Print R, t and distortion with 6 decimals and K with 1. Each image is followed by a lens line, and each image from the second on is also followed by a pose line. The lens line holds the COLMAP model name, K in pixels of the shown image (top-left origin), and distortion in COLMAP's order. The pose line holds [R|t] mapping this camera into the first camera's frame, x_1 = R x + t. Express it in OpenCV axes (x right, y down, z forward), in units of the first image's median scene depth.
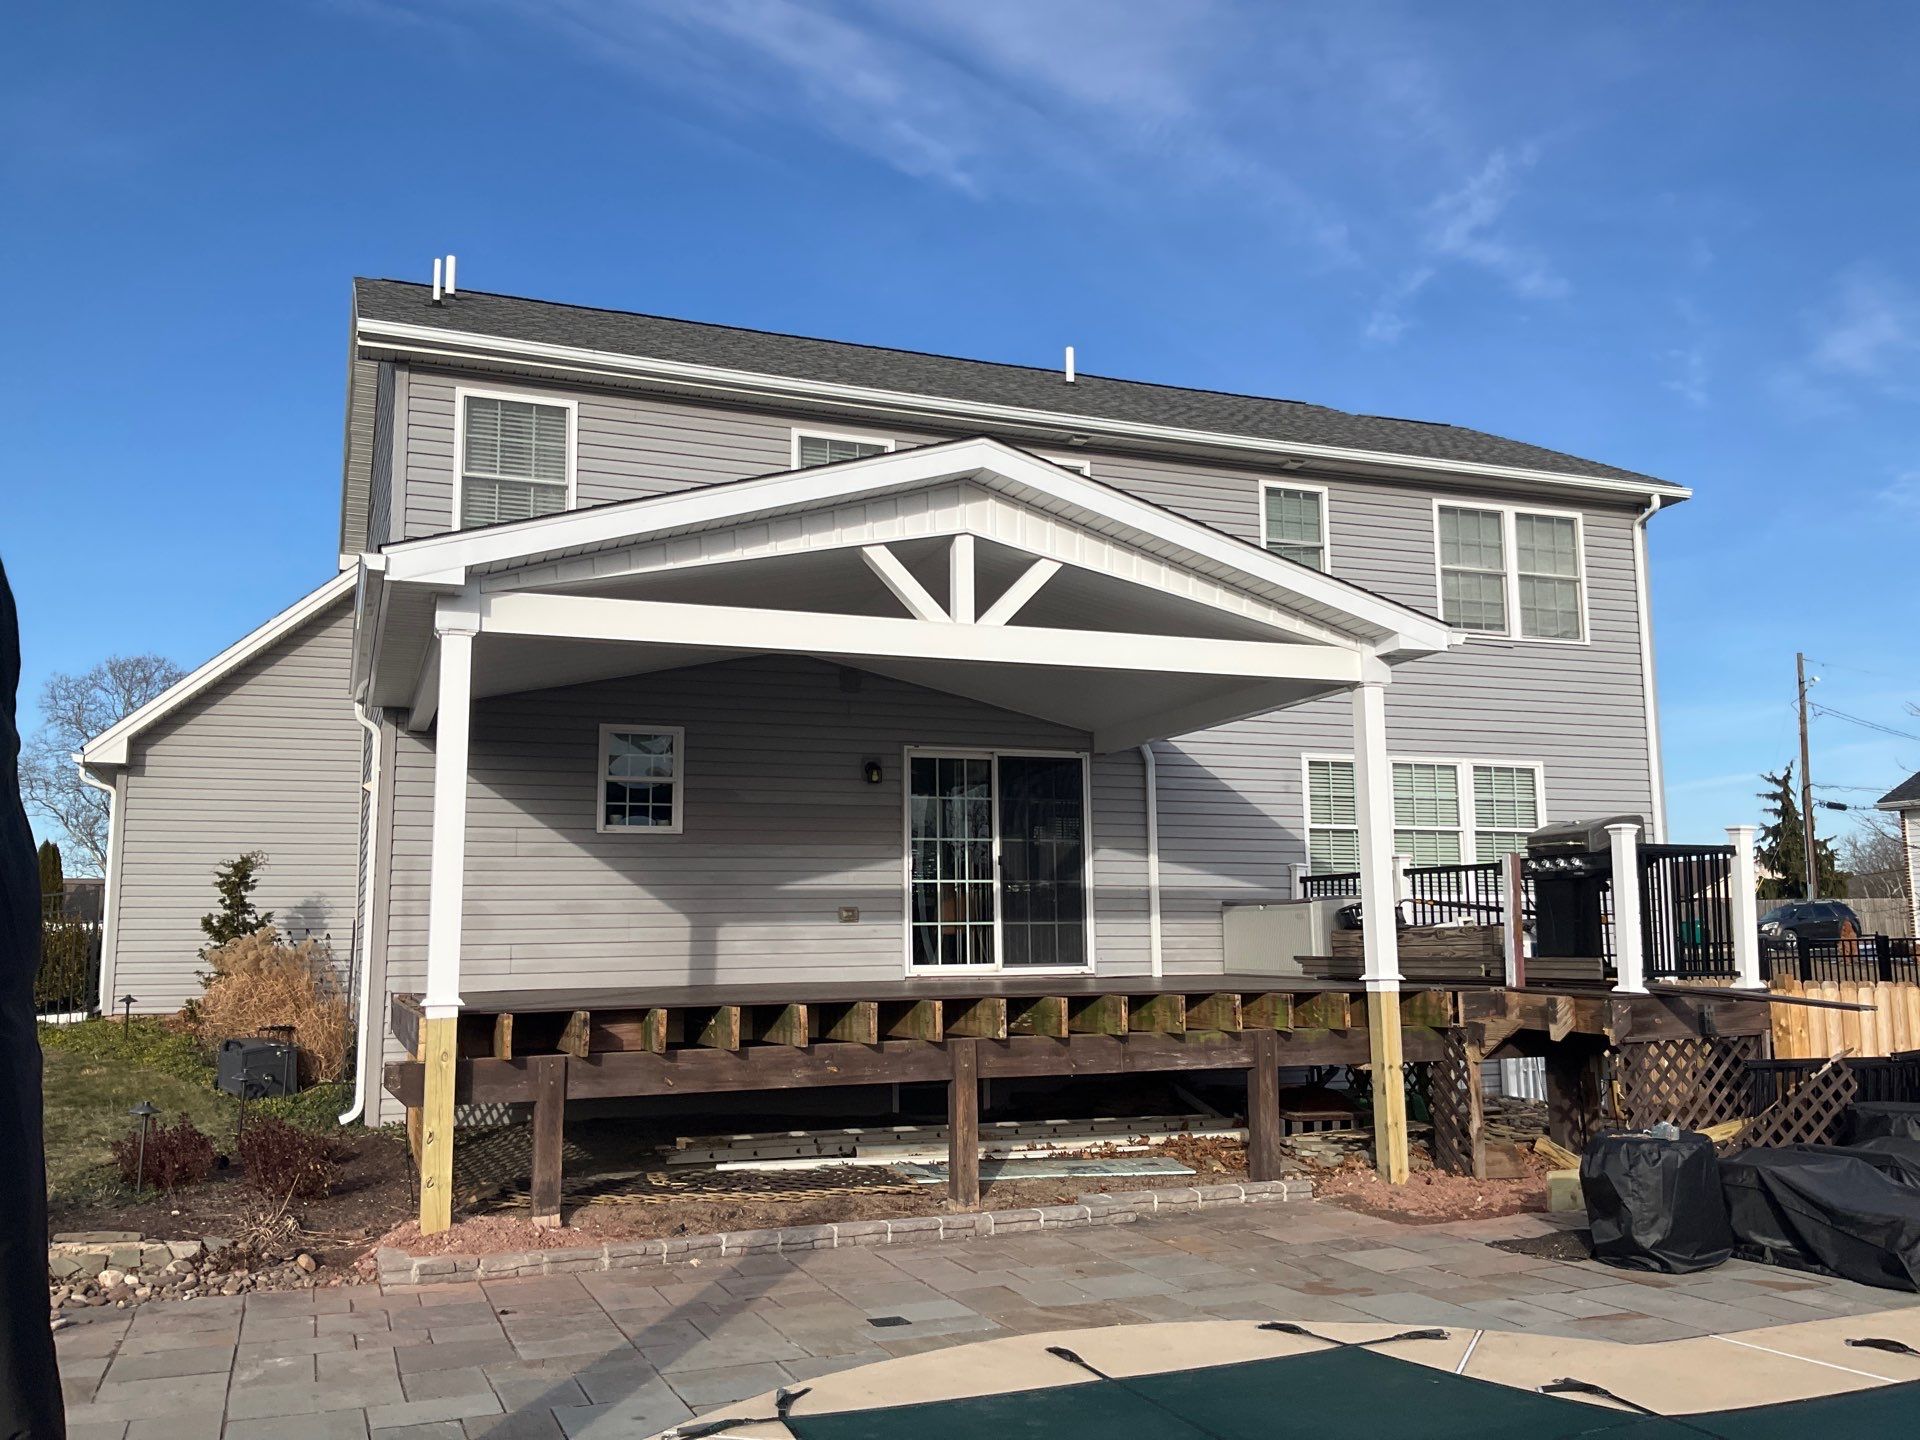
lens RADIAL K [[1608.0, 0, 967.4], [0, 1608.0, 722.9], [0, 0, 1]] dist [0.082075, -0.119375]
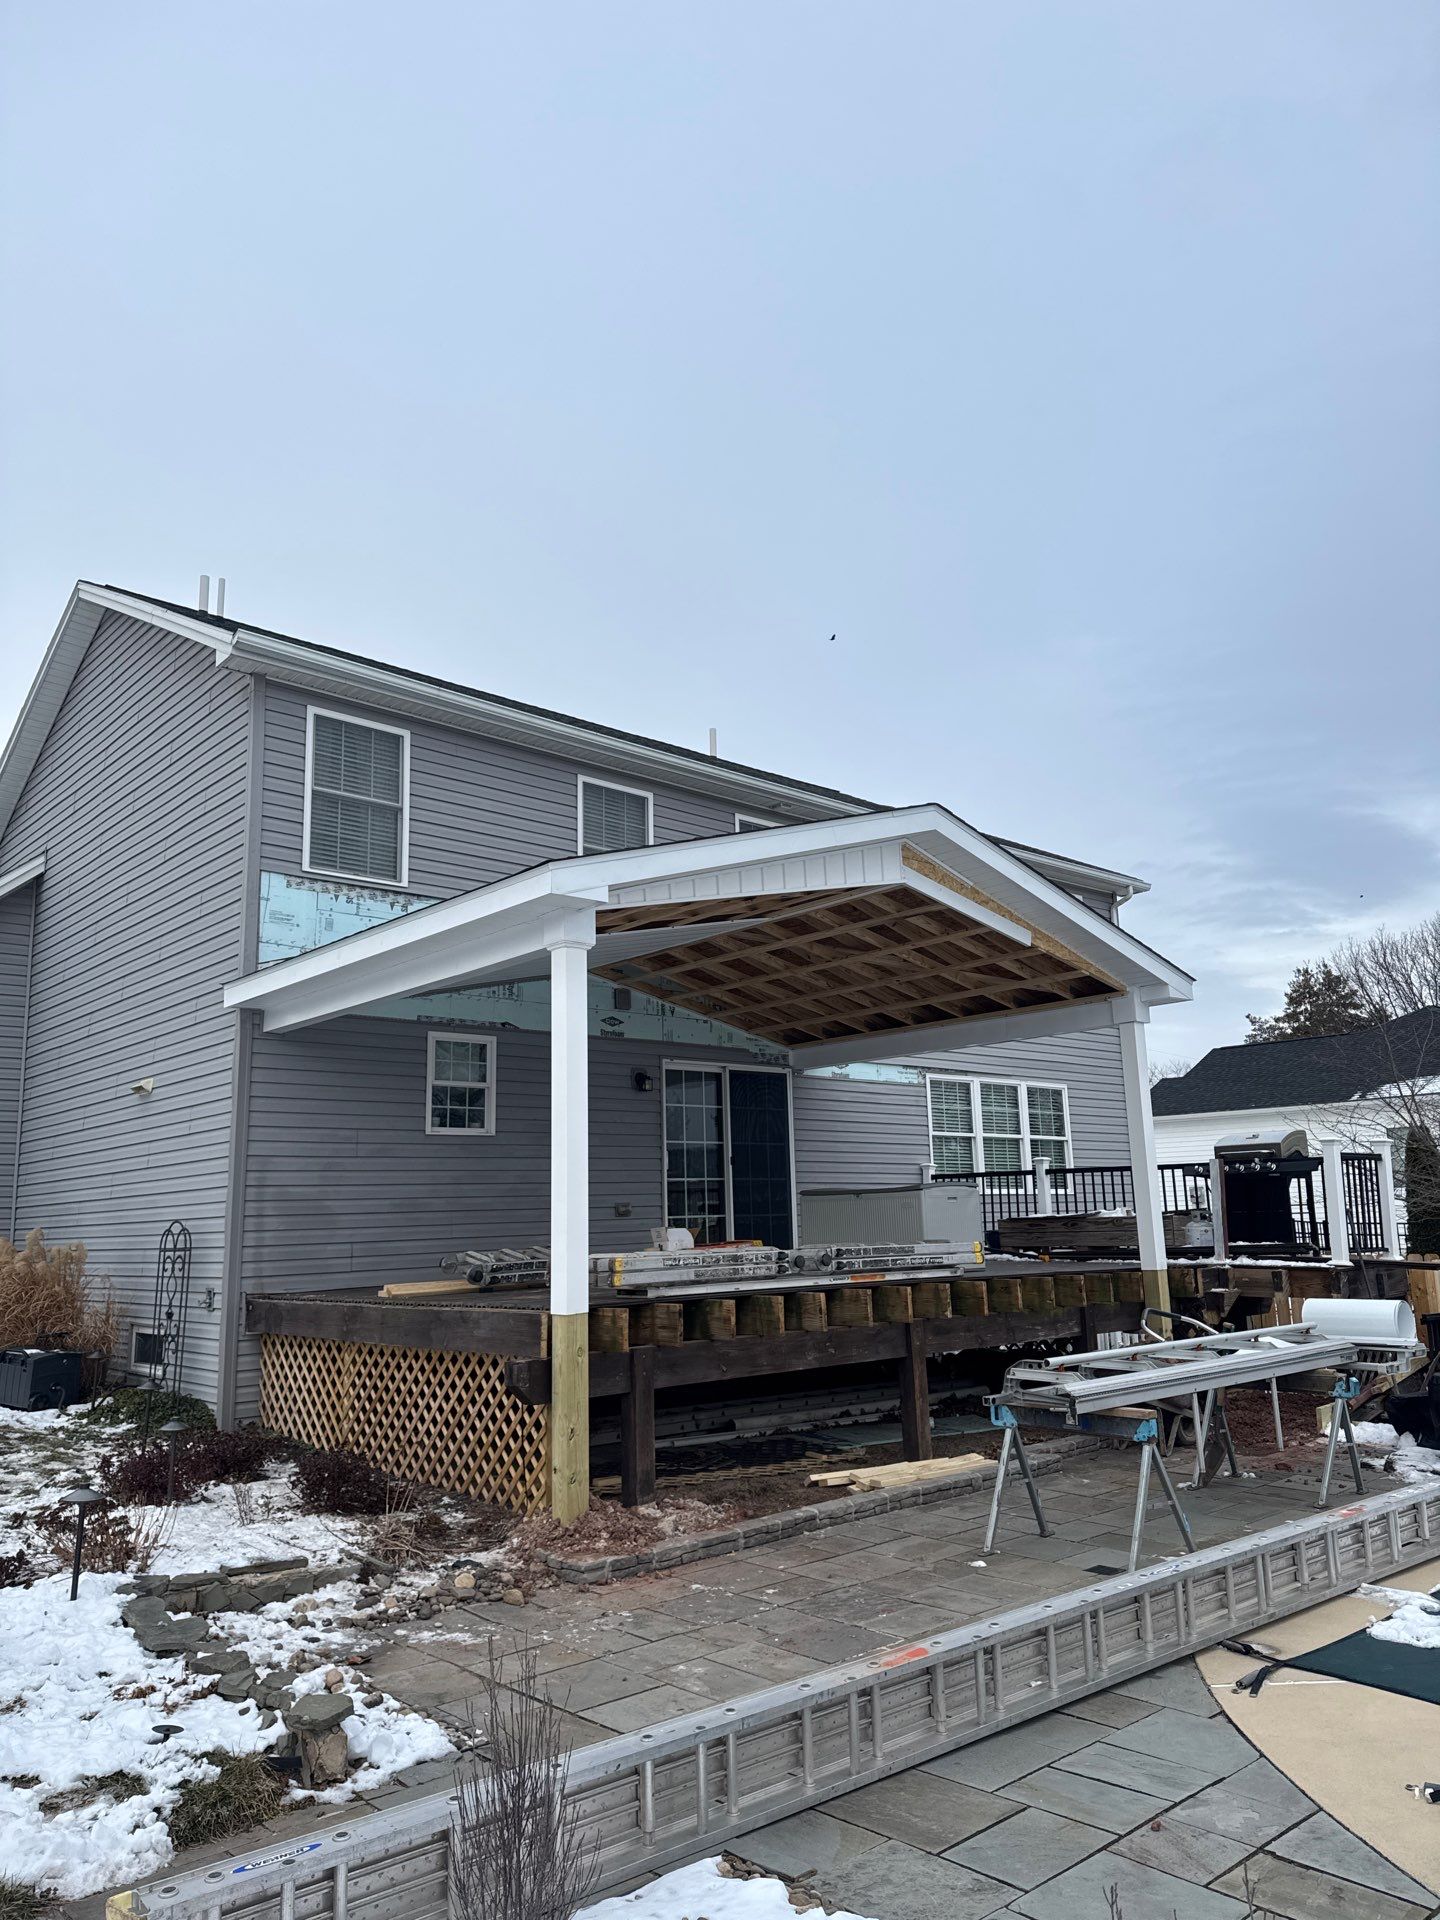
lens RADIAL K [[1357.7, 0, 714.0], [0, 1357.7, 953.3], [0, 0, 1]] dist [0.072958, -0.057478]
pose [[0.939802, 0.054312, 0.337375, -0.353161], [-0.031416, 0.996840, -0.072963, 0.008590], [-0.340272, 0.057972, 0.938538, 0.087505]]
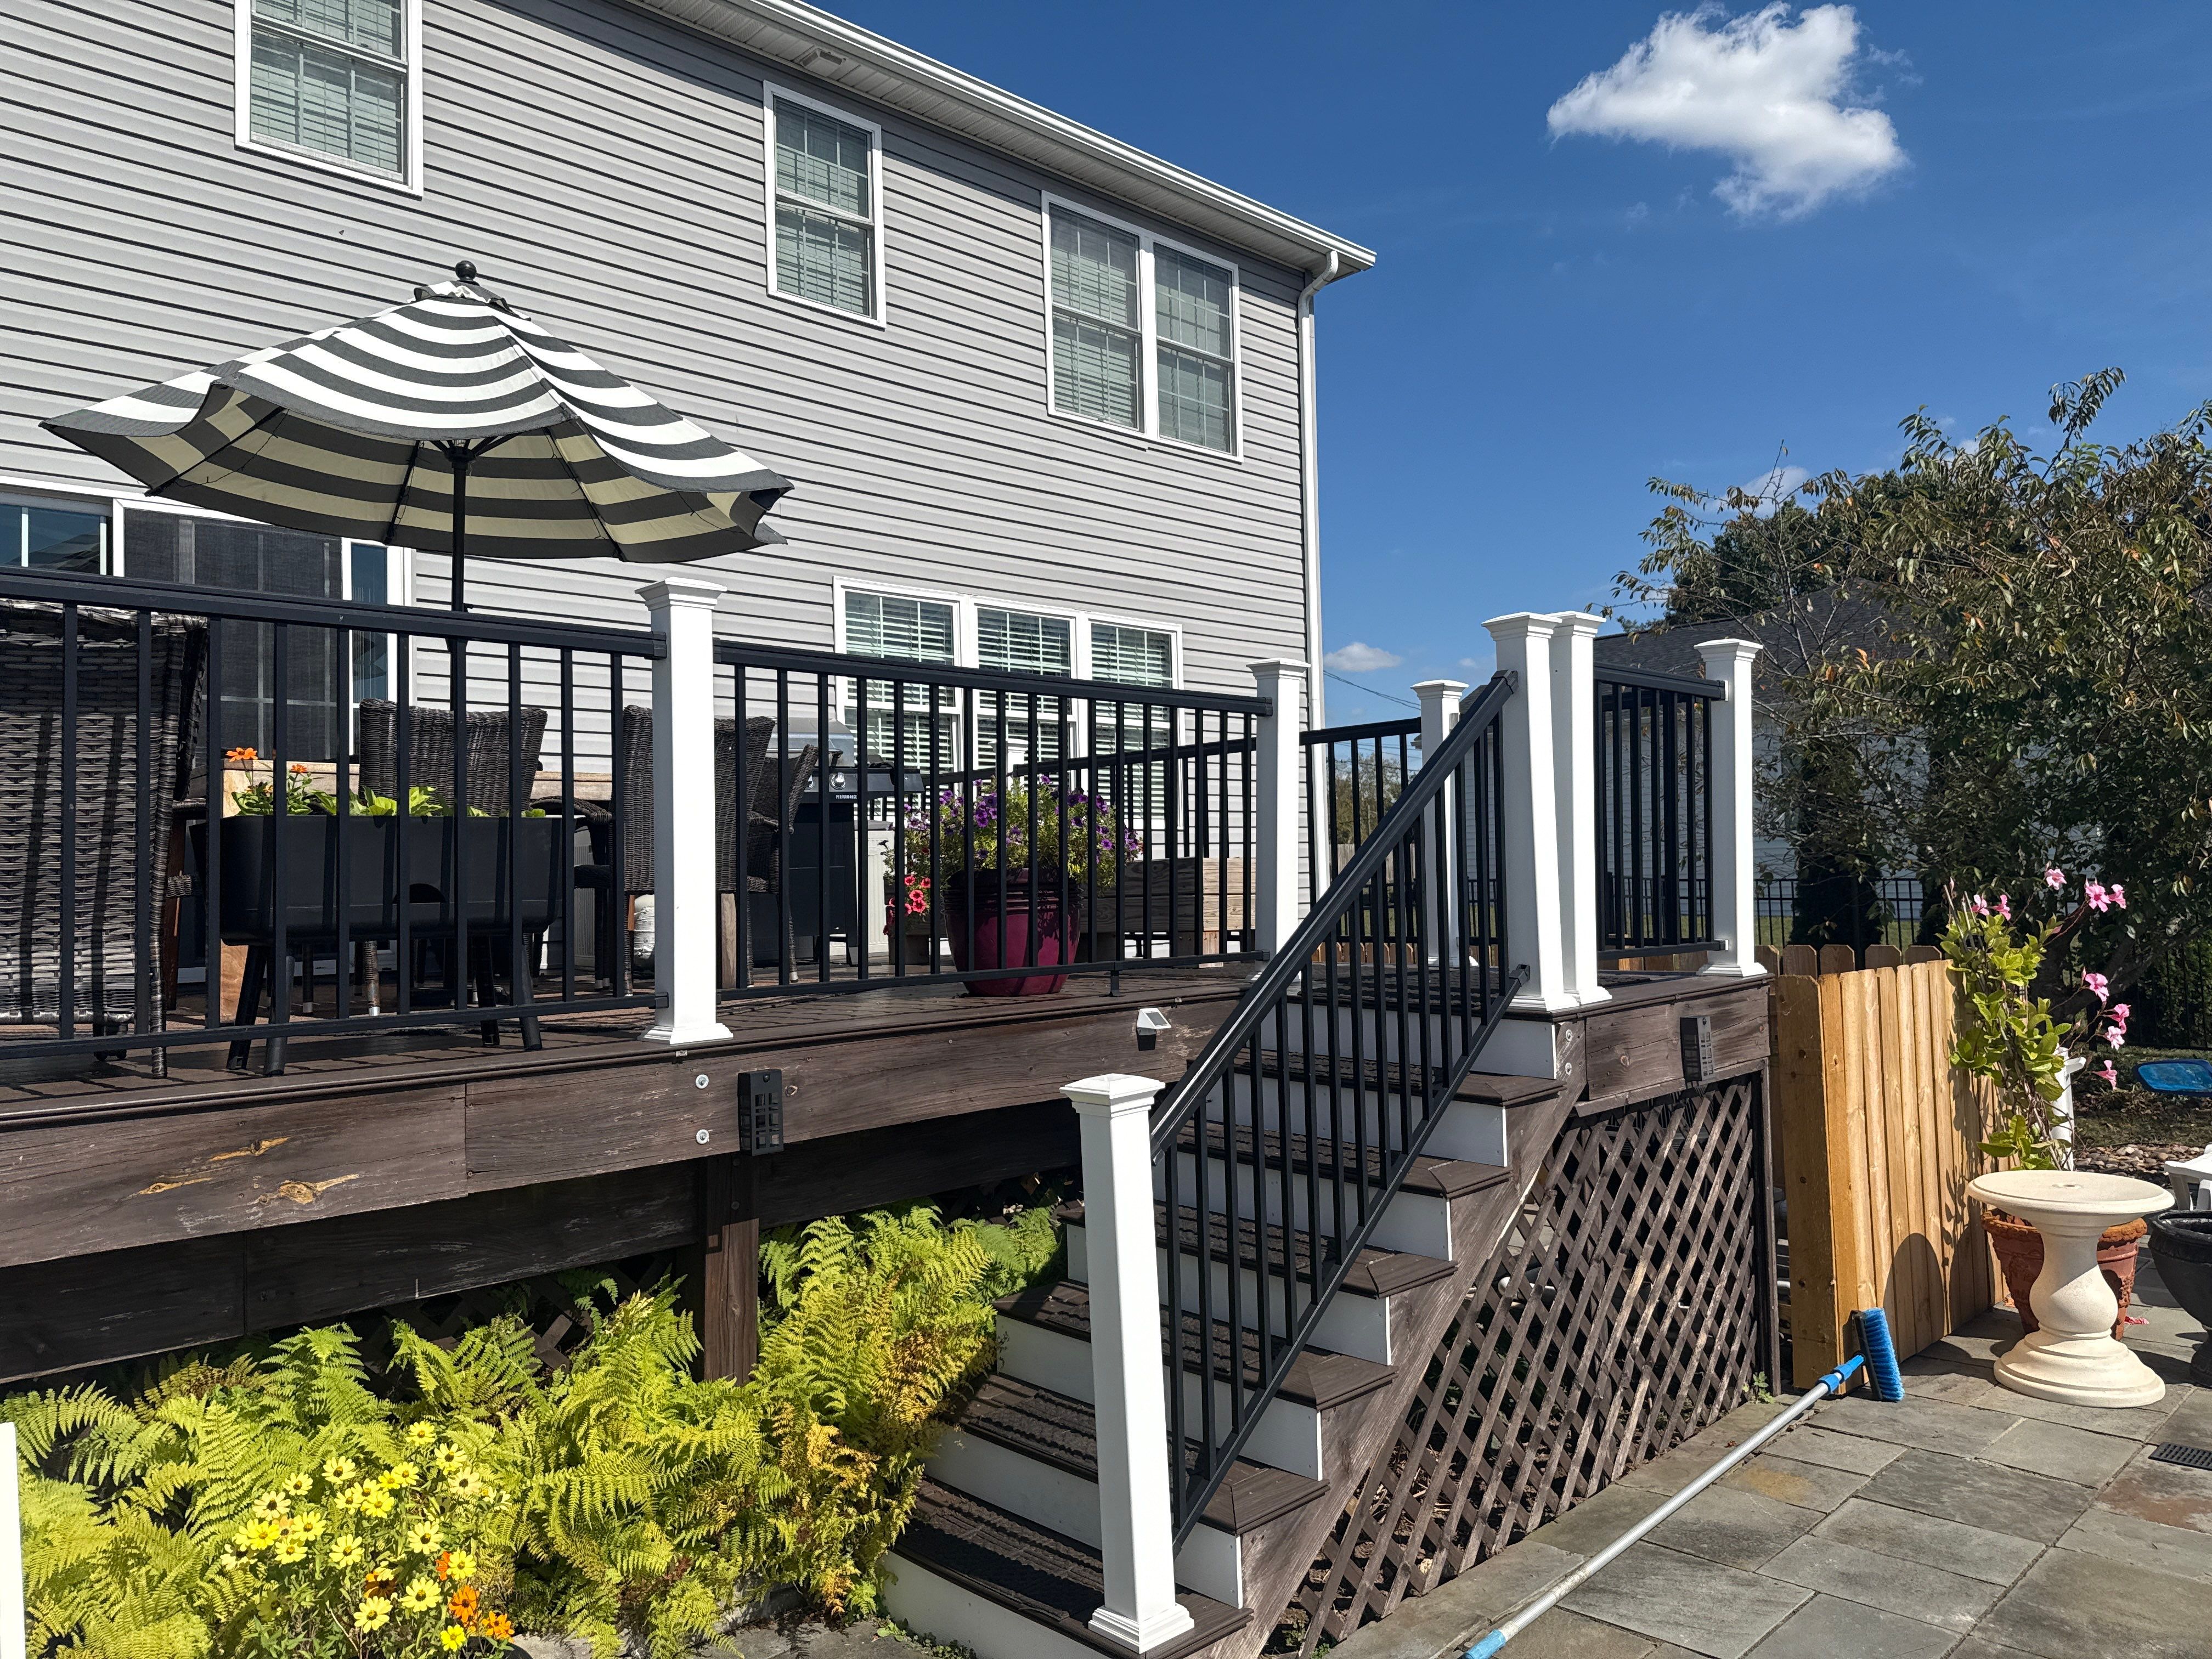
lens RADIAL K [[1500.9, 0, 1074.8], [0, 1500.9, 834.8], [0, 0, 1]] dist [0.013143, -0.013024]
pose [[0.936460, -0.001504, 0.350770, 0.114229], [-0.032646, 0.995277, 0.091424, 0.070355], [-0.349251, -0.097066, 0.931988, 0.525840]]
